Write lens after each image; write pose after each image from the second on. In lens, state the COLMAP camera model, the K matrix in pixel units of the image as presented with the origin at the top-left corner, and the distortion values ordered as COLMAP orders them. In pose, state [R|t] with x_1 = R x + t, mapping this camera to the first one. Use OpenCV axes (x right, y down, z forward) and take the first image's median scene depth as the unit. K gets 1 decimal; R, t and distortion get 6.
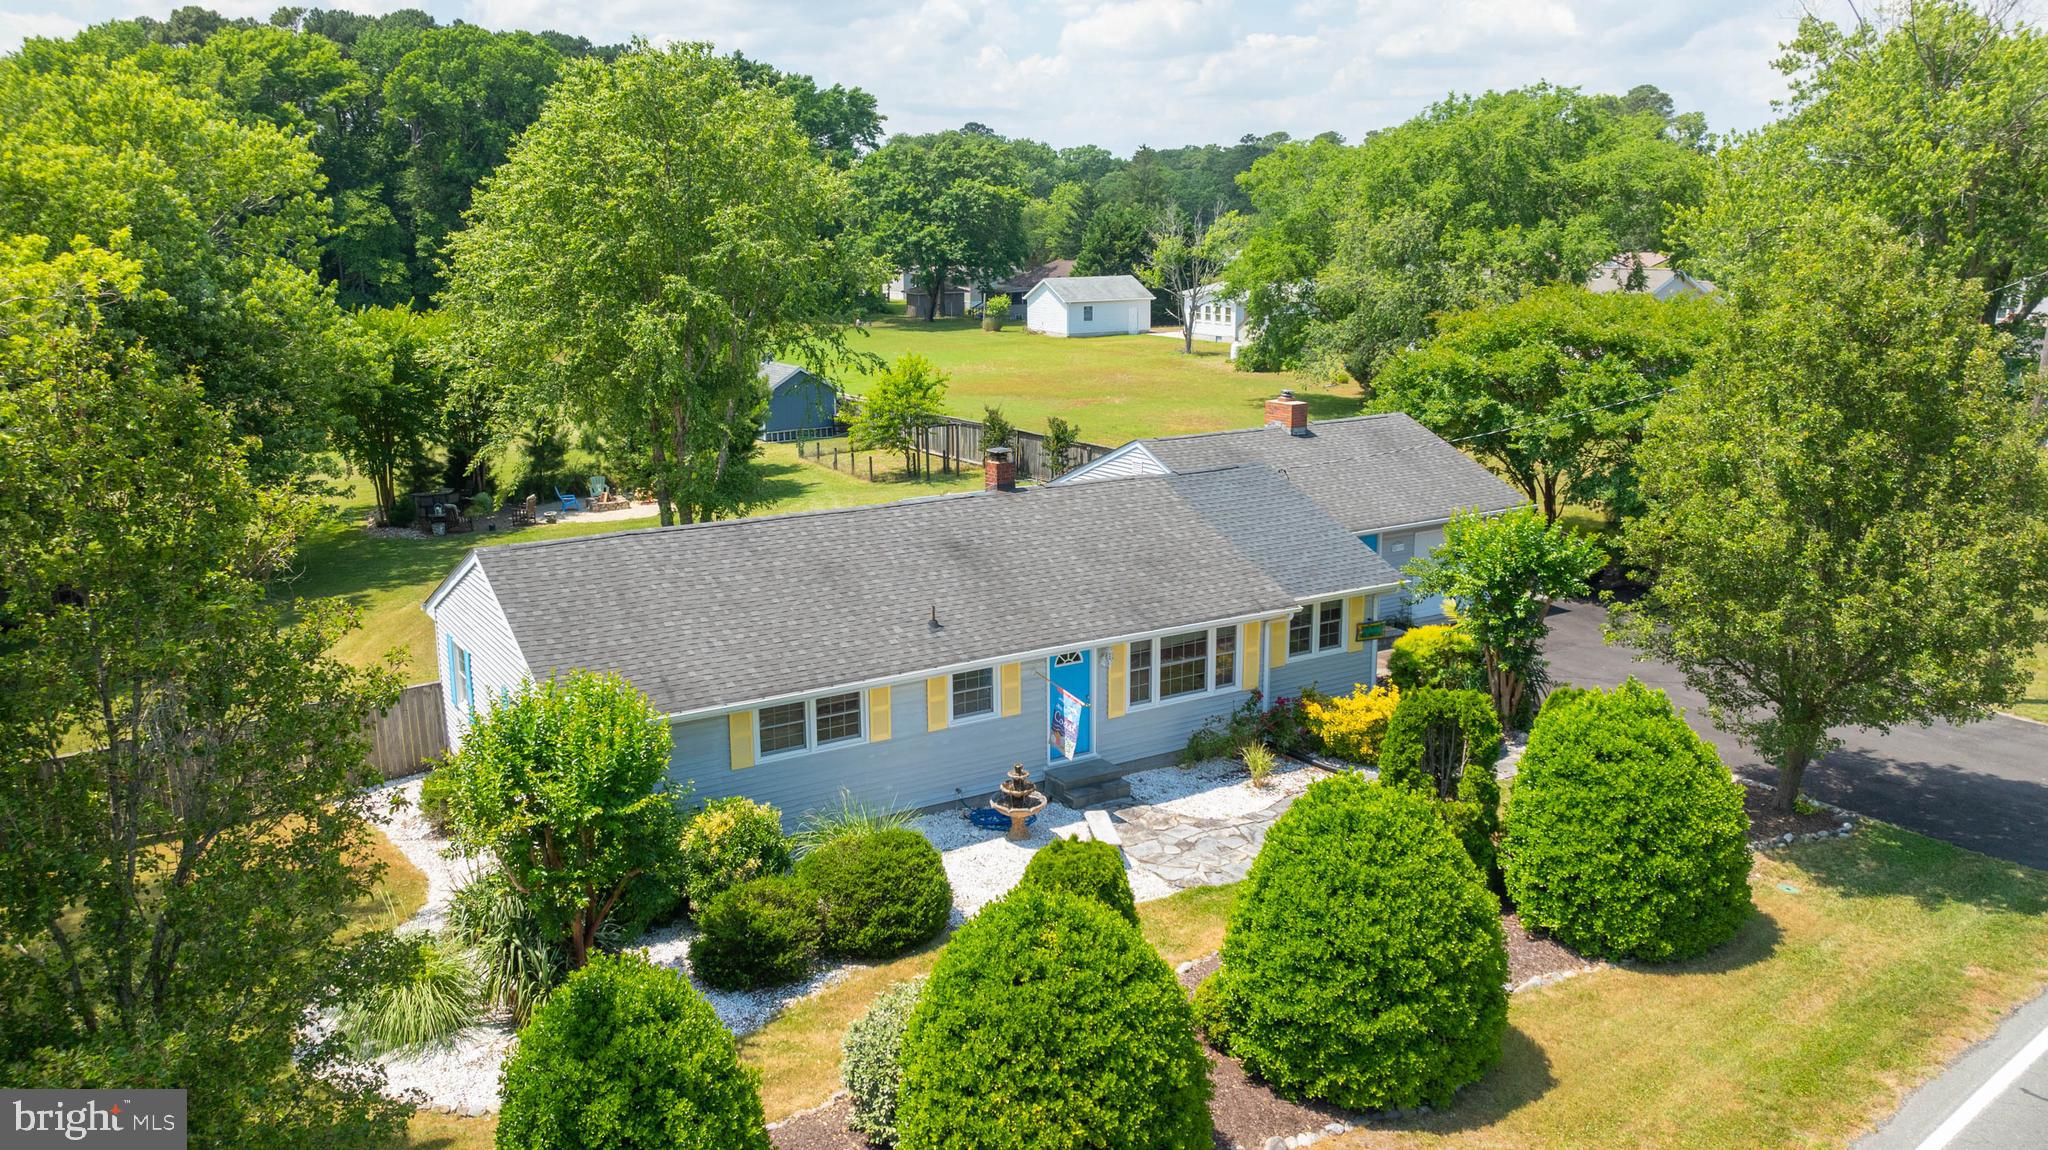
lens RADIAL K [[1575.5, 0, 1020.5], [0, 1575.5, 580.6], [0, 0, 1]] dist [-0.004965, 0.014018]
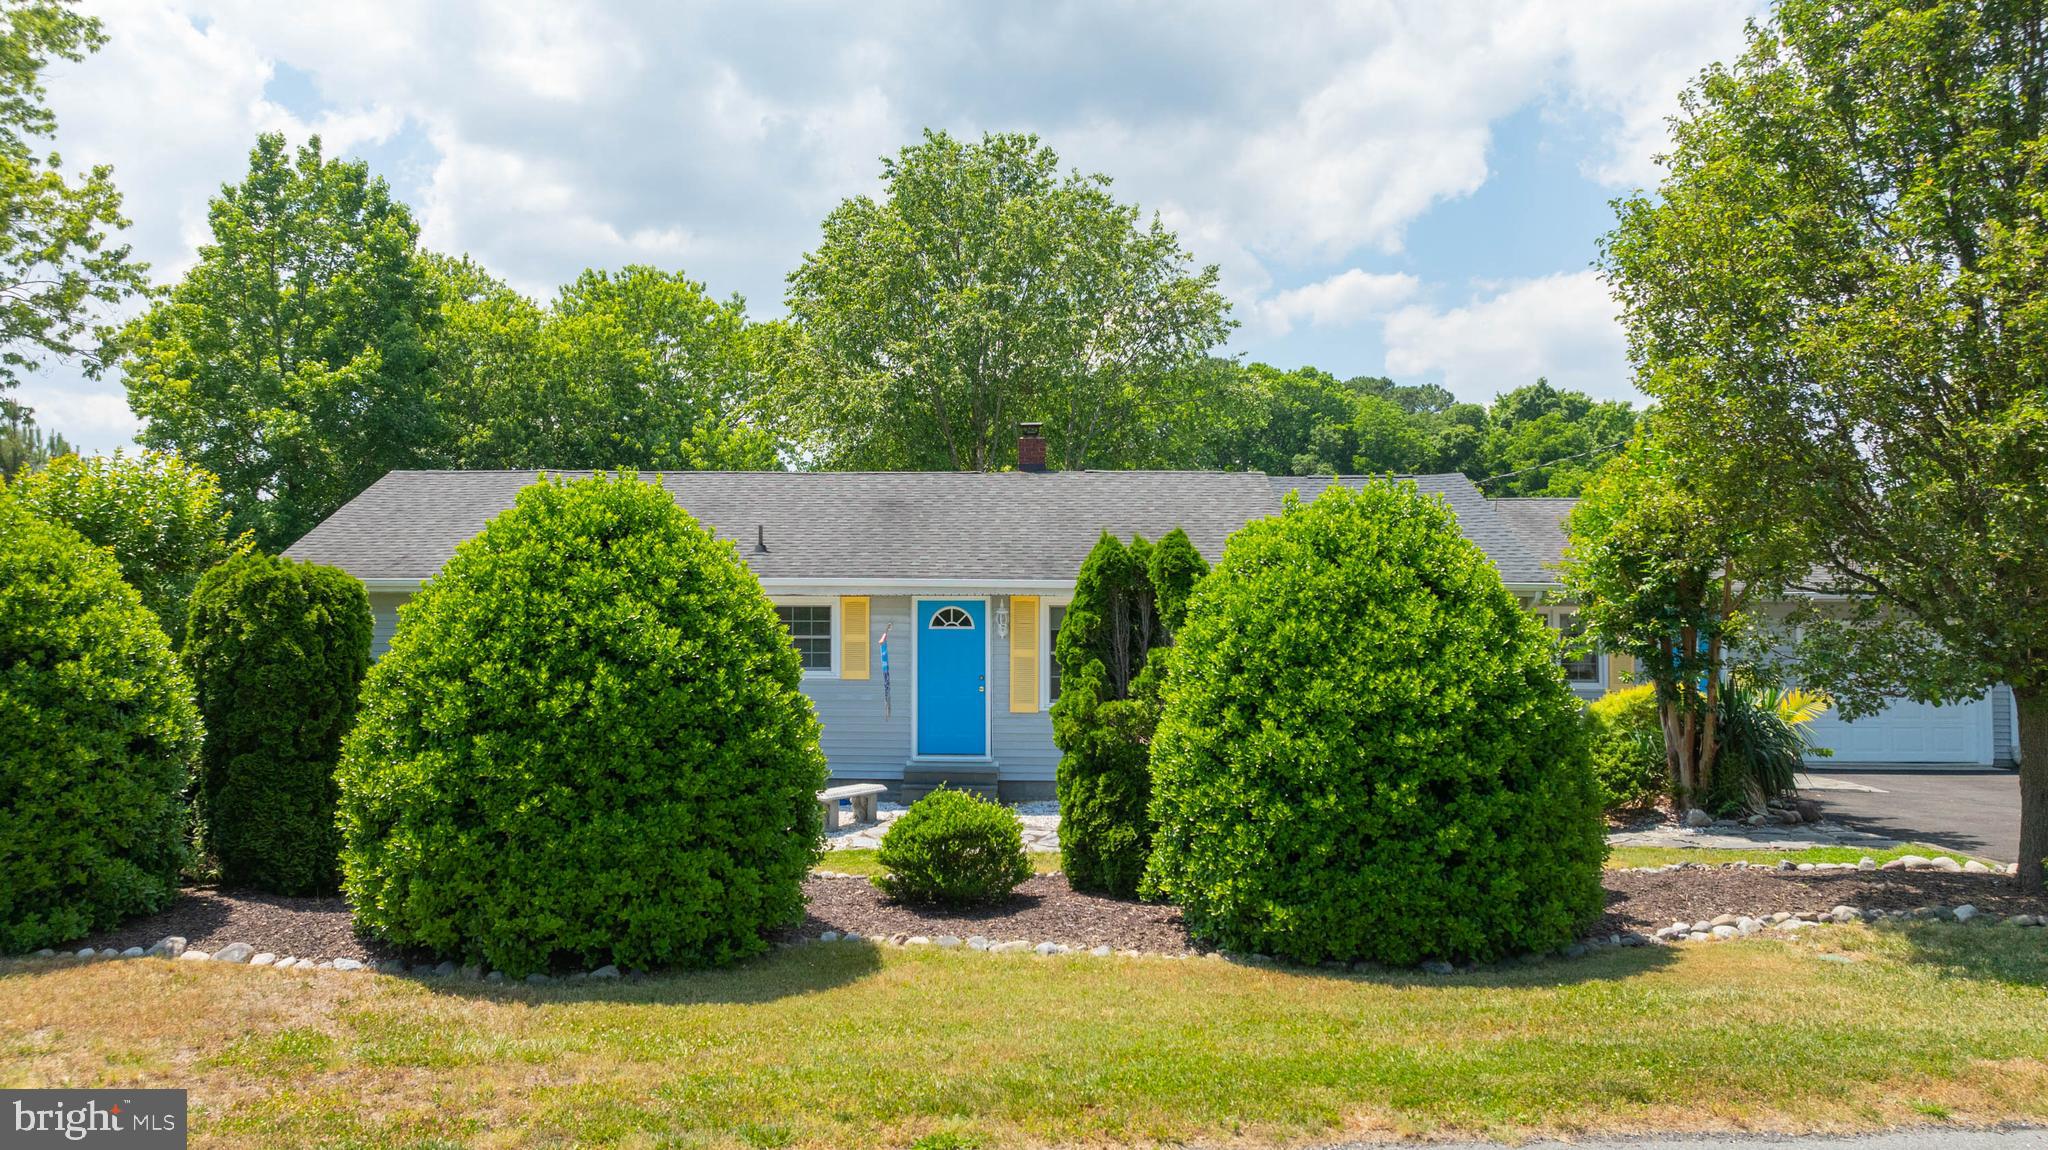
lens RADIAL K [[1575.5, 0, 981.5], [0, 1575.5, 624.2], [0, 0, 1]] dist [-0.004965, 0.014018]
pose [[0.828530, 0.010788, -0.559841, 0.436702], [-0.137556, 0.973098, -0.184822, 0.177066], [0.542786, 0.230140, 0.807725, 0.366661]]
